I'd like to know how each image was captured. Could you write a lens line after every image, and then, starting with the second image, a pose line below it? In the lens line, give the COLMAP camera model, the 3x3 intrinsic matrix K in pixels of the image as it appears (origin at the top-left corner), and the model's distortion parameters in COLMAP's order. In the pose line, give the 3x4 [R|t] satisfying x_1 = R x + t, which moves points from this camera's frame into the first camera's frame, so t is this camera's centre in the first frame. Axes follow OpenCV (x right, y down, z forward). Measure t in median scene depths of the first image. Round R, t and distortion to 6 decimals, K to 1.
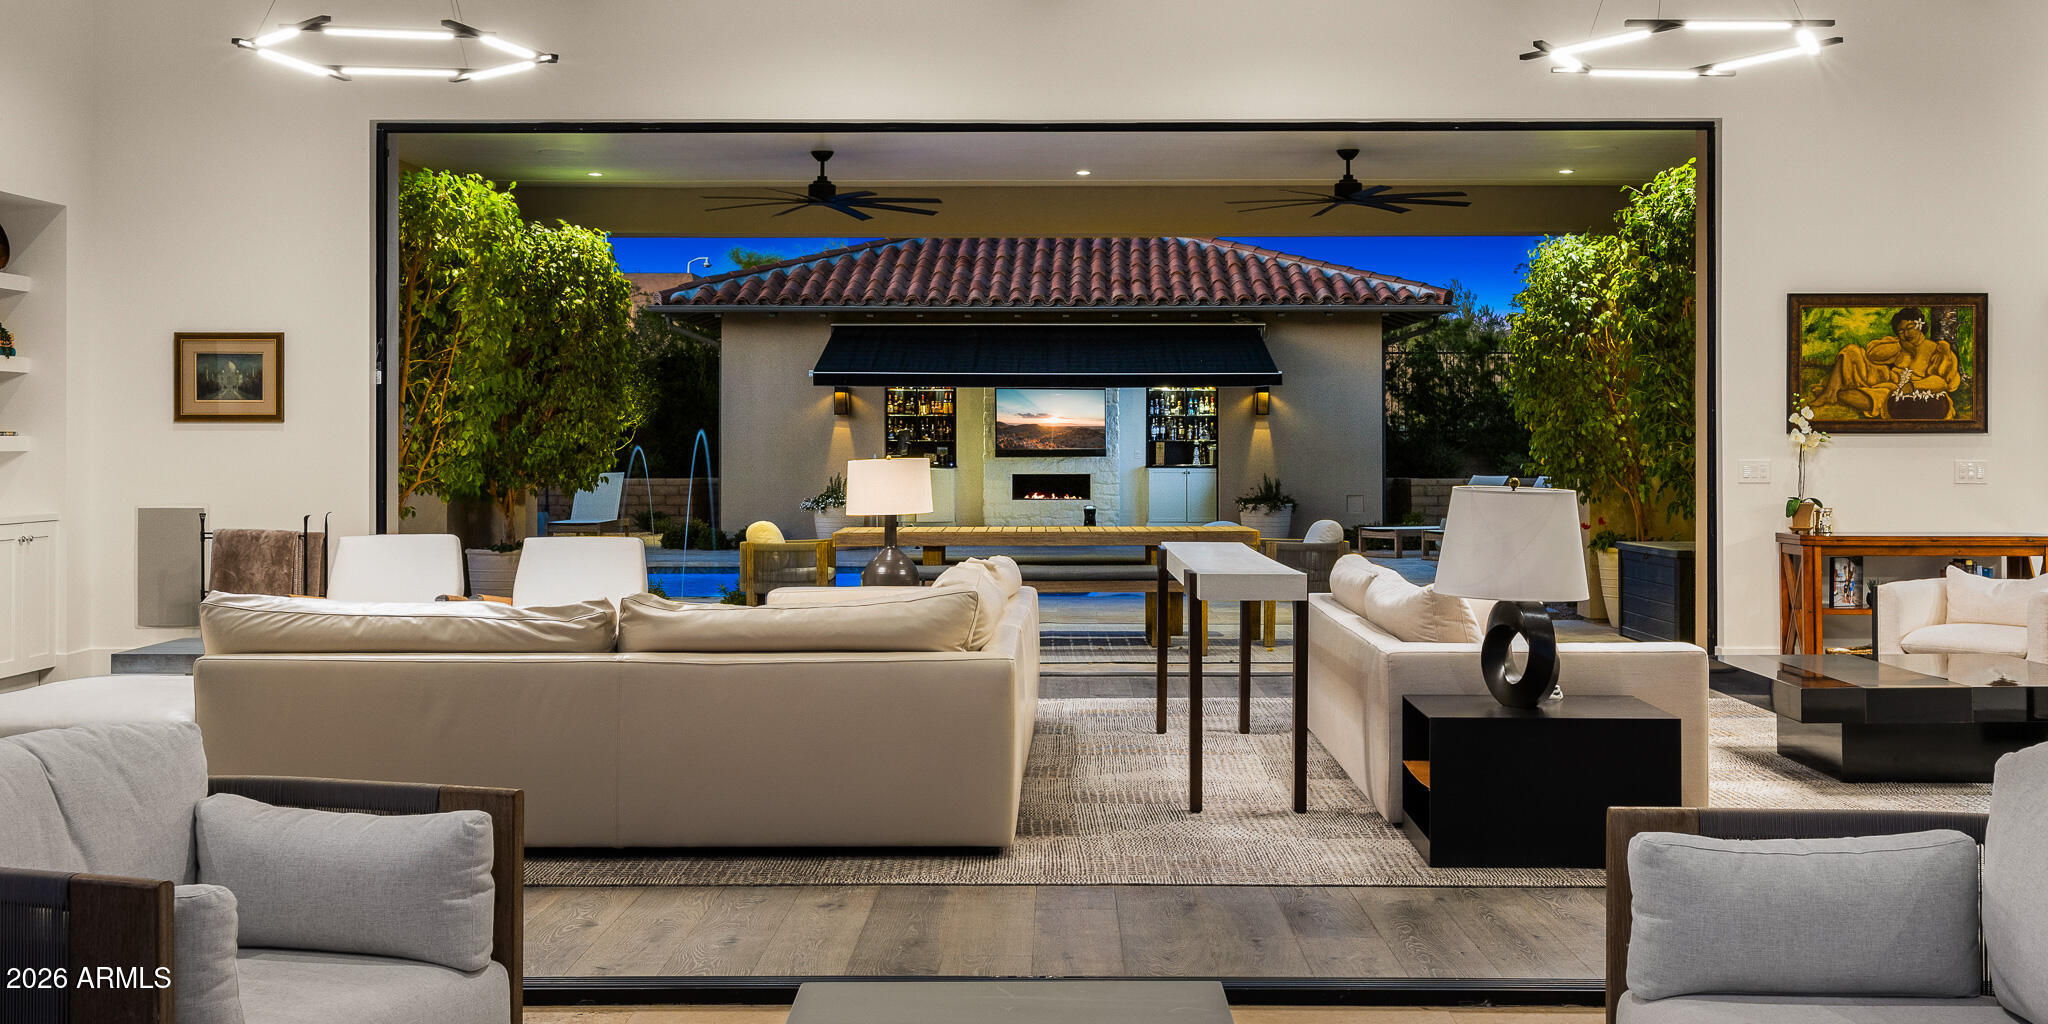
lens RADIAL K [[2229.6, 0, 1023.3], [0, 2229.6, 504.6], [0, 0, 1]] dist [0.095441, 0.000000]
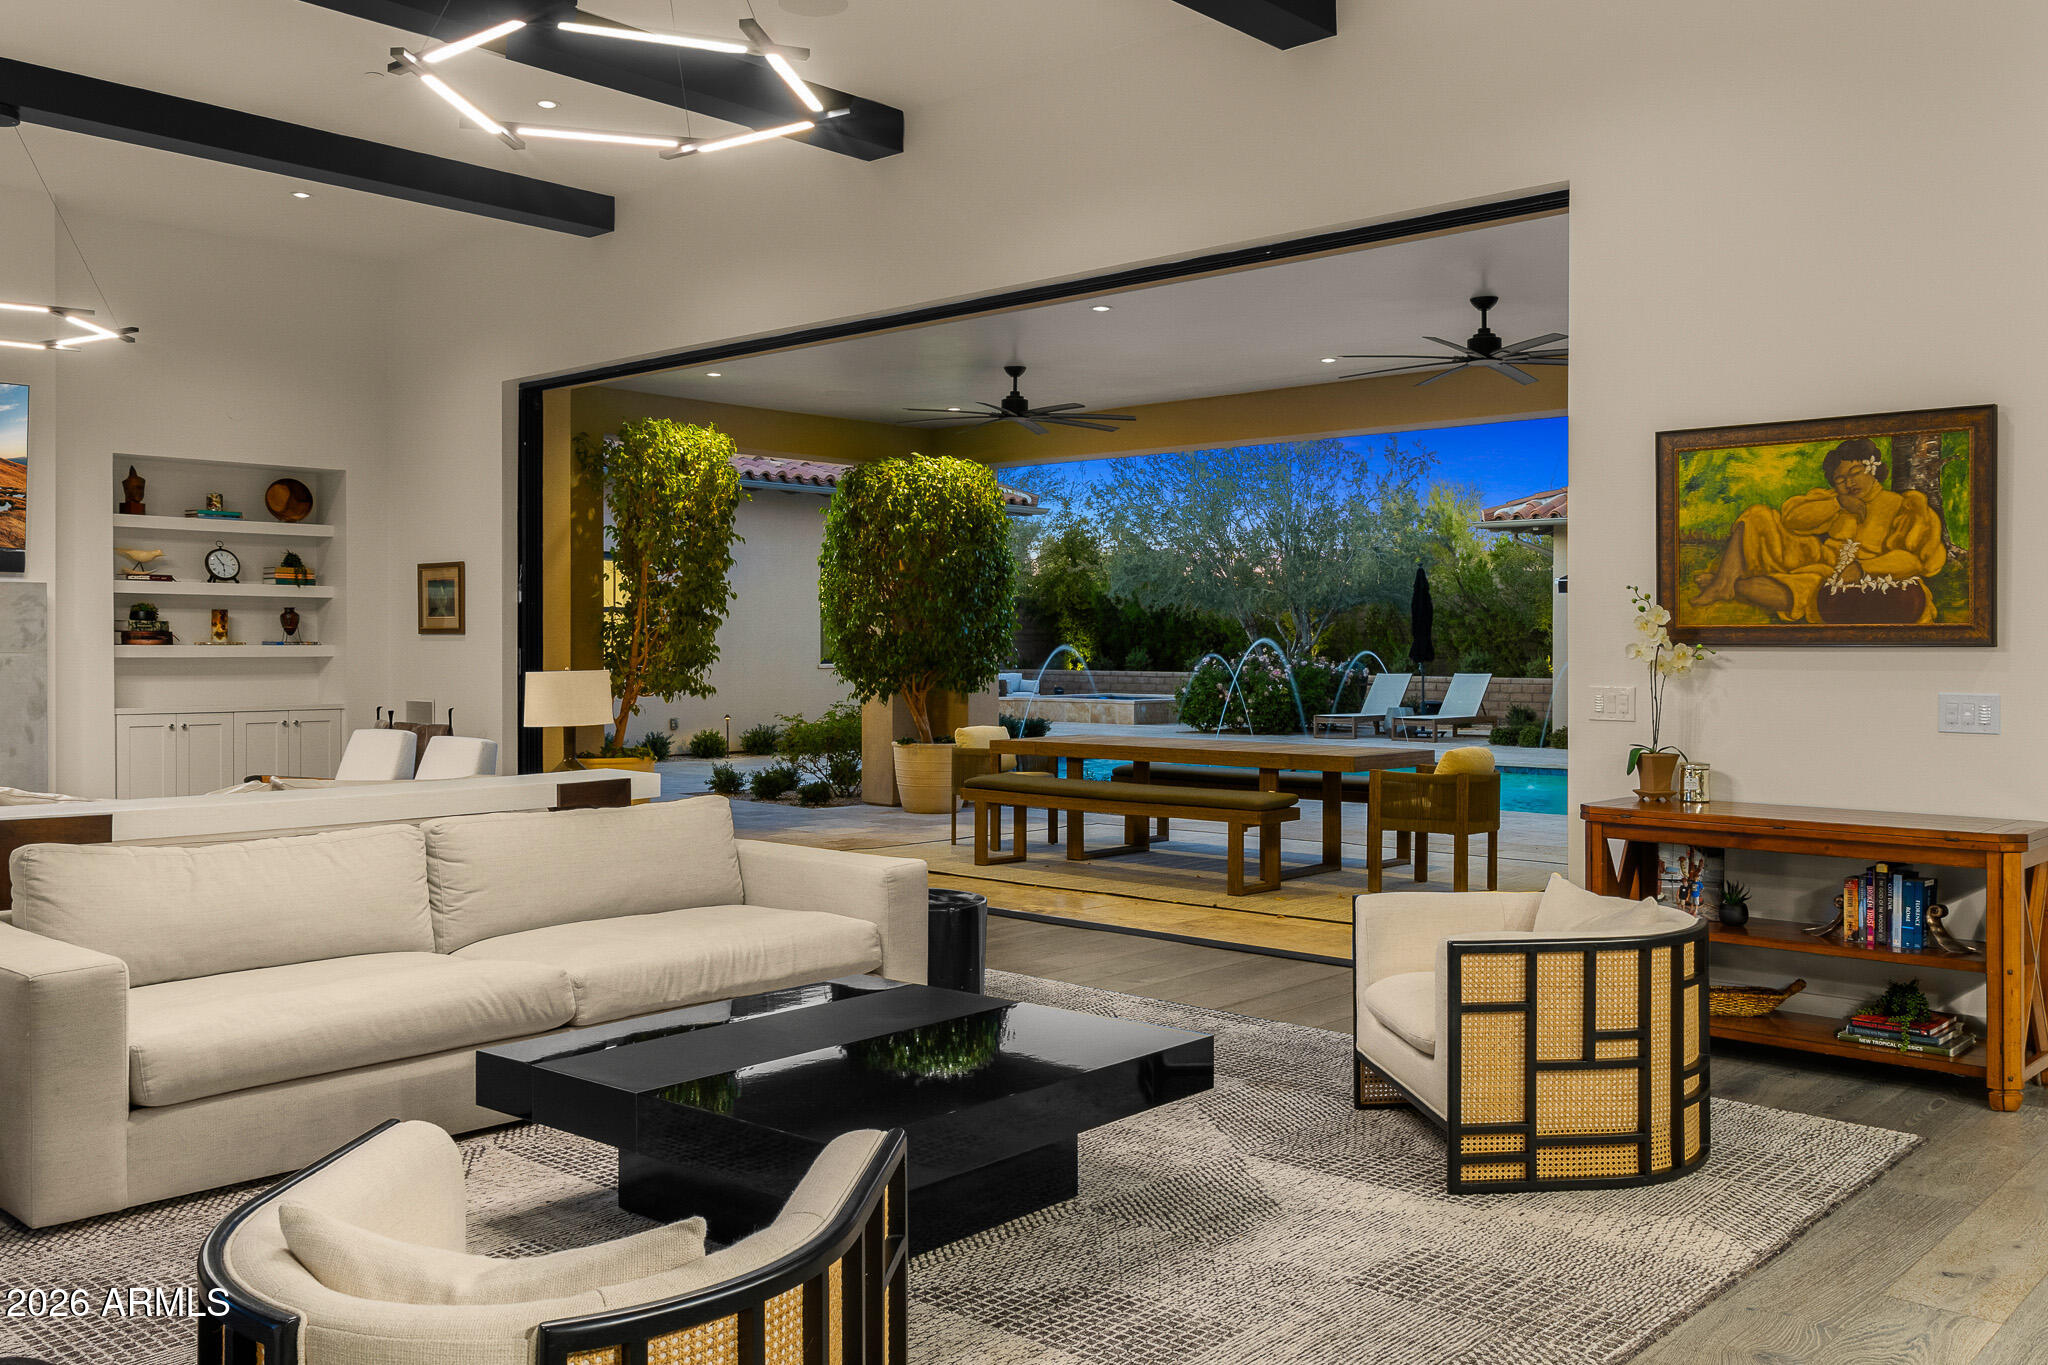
lens RADIAL K [[1715.7, 0, 1025.1], [0, 1715.7, 681.9], [0, 0, 1]] dist [0.064981, 0.003455]
pose [[0.755904, 0.015666, -0.654495, 0.529714], [-0.018678, 0.999823, 0.002360, -0.019075], [0.654416, 0.010441, 0.756063, 0.501636]]
